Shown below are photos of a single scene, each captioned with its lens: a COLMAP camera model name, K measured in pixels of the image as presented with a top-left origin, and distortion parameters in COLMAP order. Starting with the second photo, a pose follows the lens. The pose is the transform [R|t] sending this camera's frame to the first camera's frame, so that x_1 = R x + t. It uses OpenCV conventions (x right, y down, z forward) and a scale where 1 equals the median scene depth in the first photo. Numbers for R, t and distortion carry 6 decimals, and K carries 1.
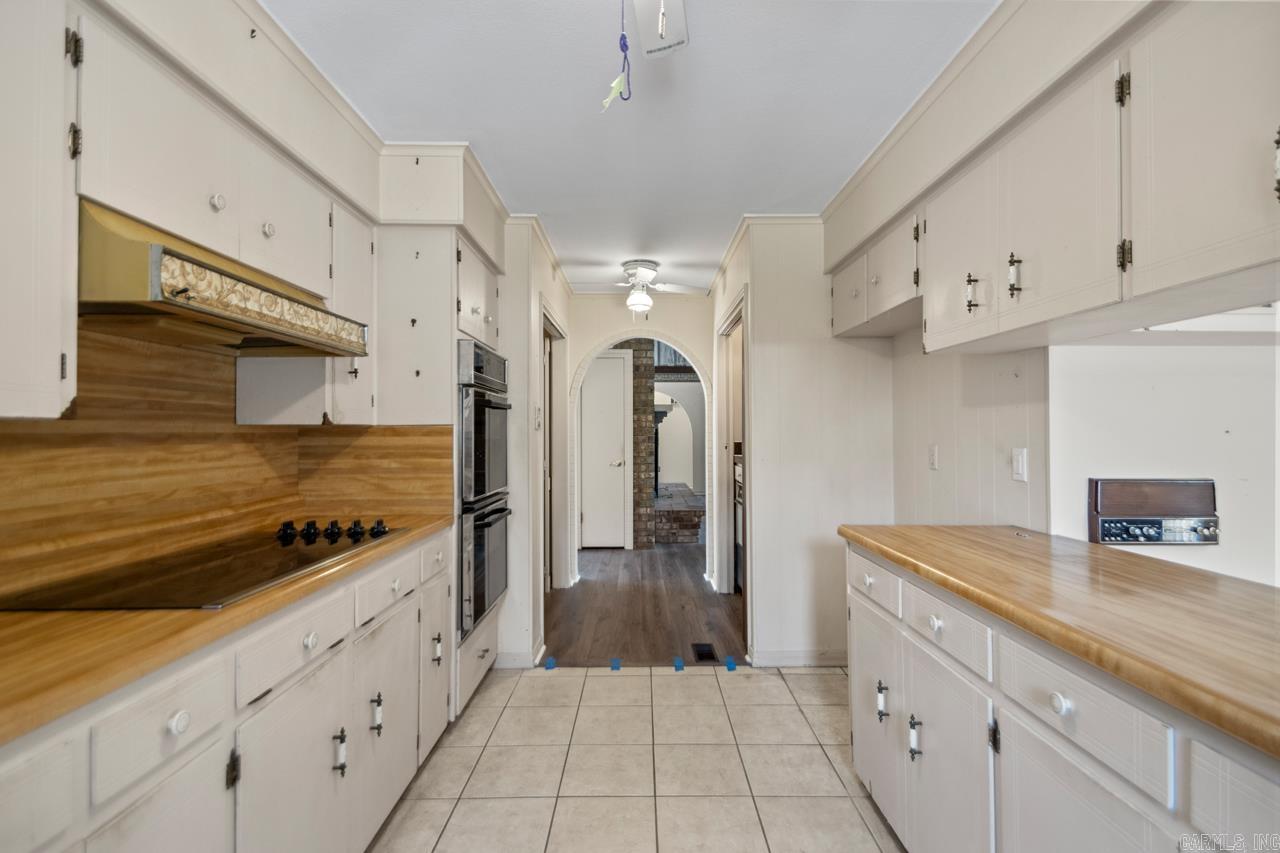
lens RADIAL K [[595.5, 0, 641.5], [0, 595.5, 429.4], [0, 0, 1]] dist [0.016109, -0.015230]
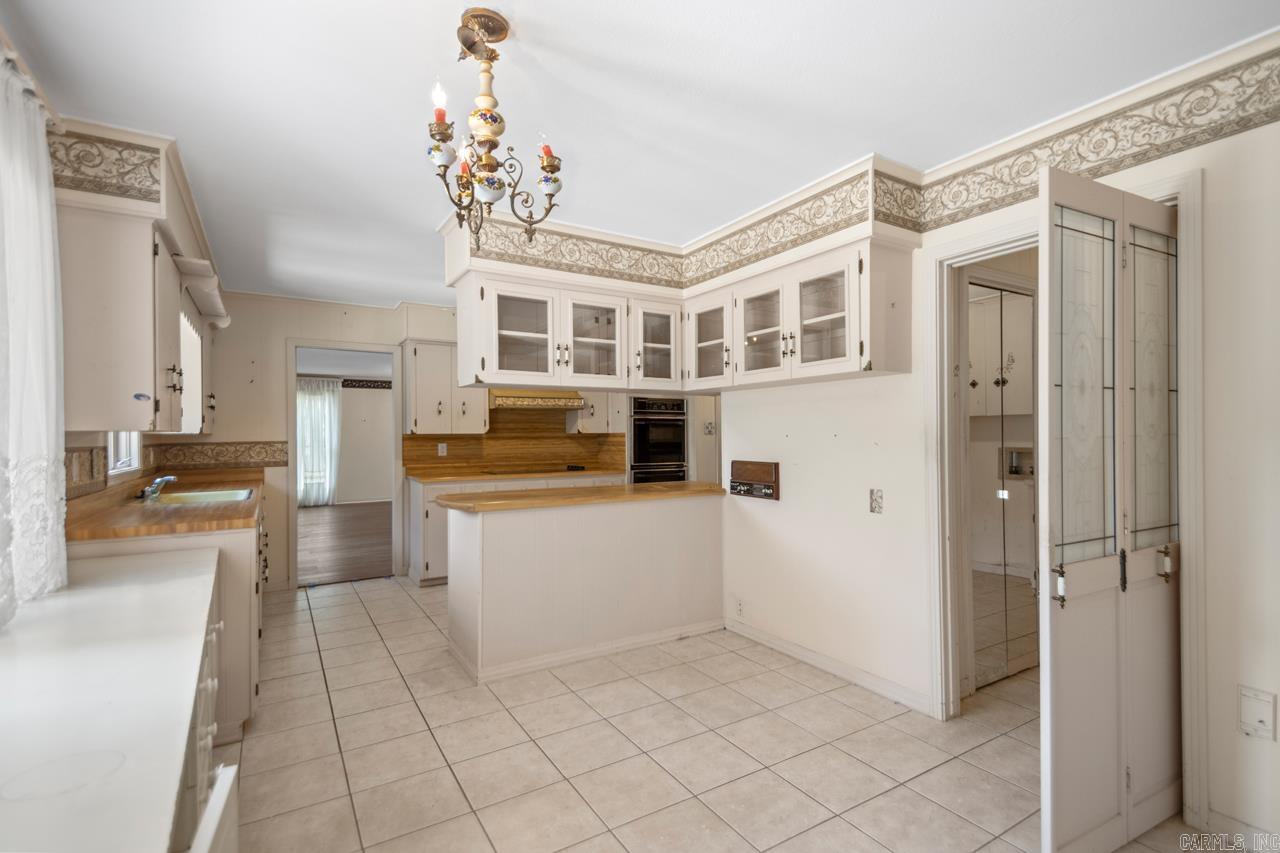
lens RADIAL K [[595.5, 0, 641.5], [0, 595.5, 429.4], [0, 0, 1]] dist [0.016109, -0.015230]
pose [[0.526381, -0.007234, -0.850218, 2.232475], [0.005684, 0.999971, -0.004989, -0.011578], [0.850230, -0.002206, 0.526407, -0.299535]]
